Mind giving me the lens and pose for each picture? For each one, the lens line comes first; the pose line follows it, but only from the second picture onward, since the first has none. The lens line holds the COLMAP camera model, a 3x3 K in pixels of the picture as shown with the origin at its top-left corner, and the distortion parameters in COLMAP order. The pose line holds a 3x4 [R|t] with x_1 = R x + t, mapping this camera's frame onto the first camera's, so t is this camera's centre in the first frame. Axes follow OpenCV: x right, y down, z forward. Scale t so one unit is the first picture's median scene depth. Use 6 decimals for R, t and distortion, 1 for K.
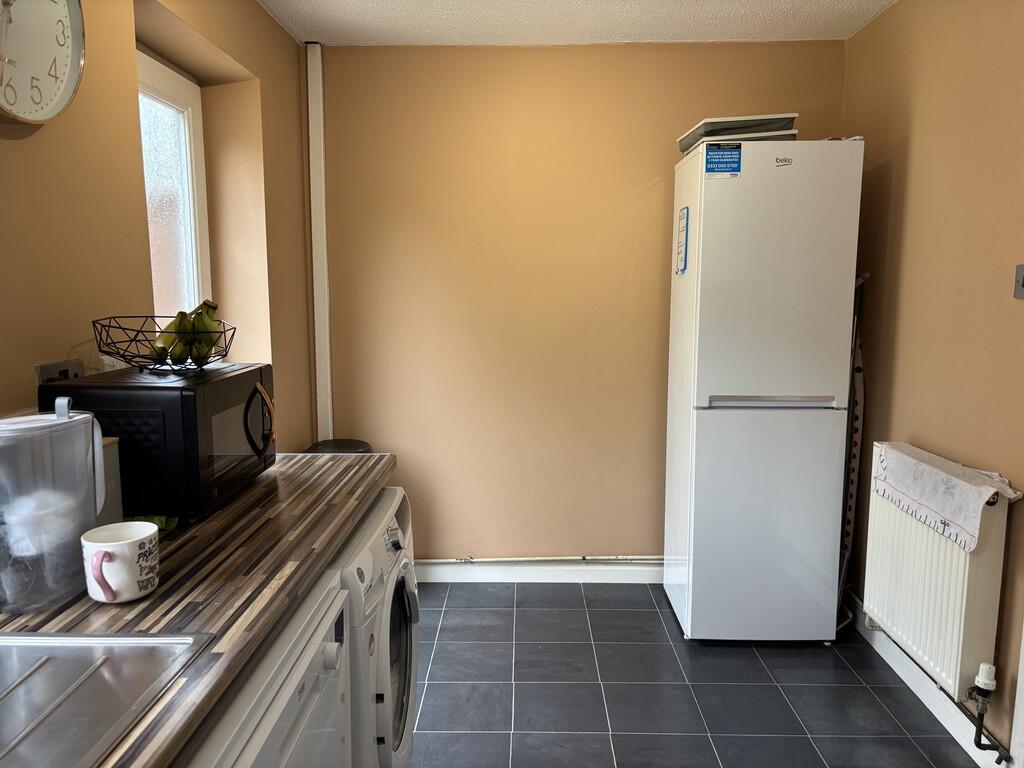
lens RADIAL K [[764.4, 0, 512.0], [0, 764.4, 384.0], [0, 0, 1]] dist [0.004033, -0.000341]
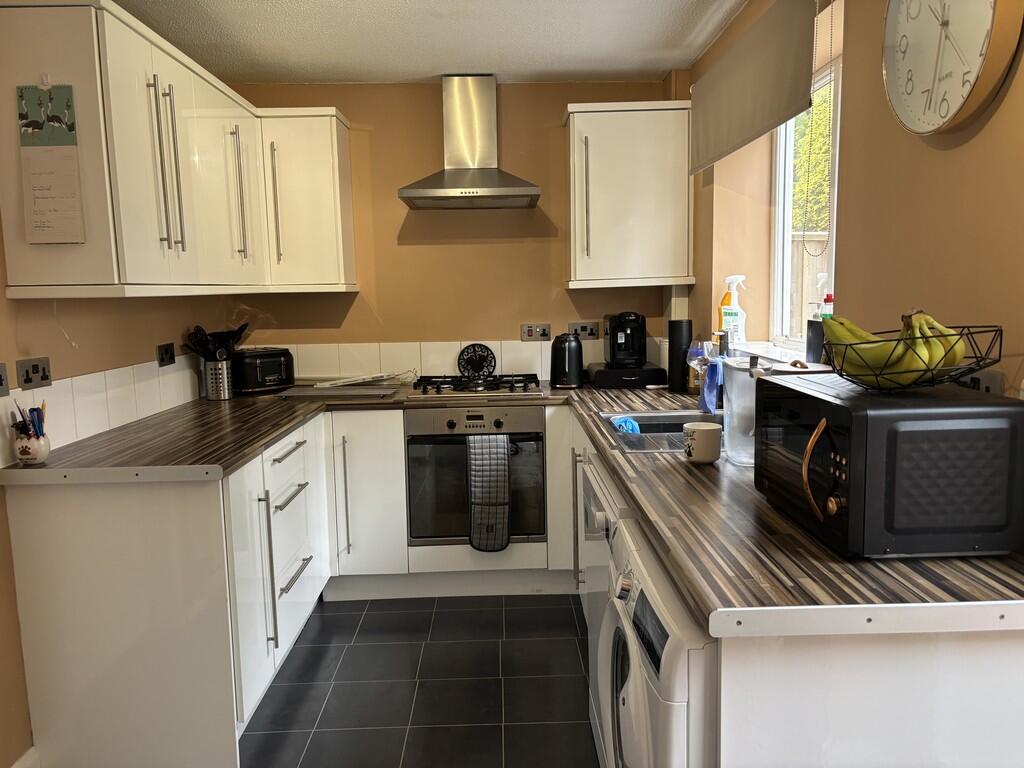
lens RADIAL K [[764.4, 0, 512.0], [0, 764.4, 384.0], [0, 0, 1]] dist [0.004033, -0.000341]
pose [[-0.998850, 0.028761, -0.038352, 0.003414], [0.018117, 0.967175, 0.253466, -0.258321], [0.044383, 0.252479, -0.966584, 1.898627]]
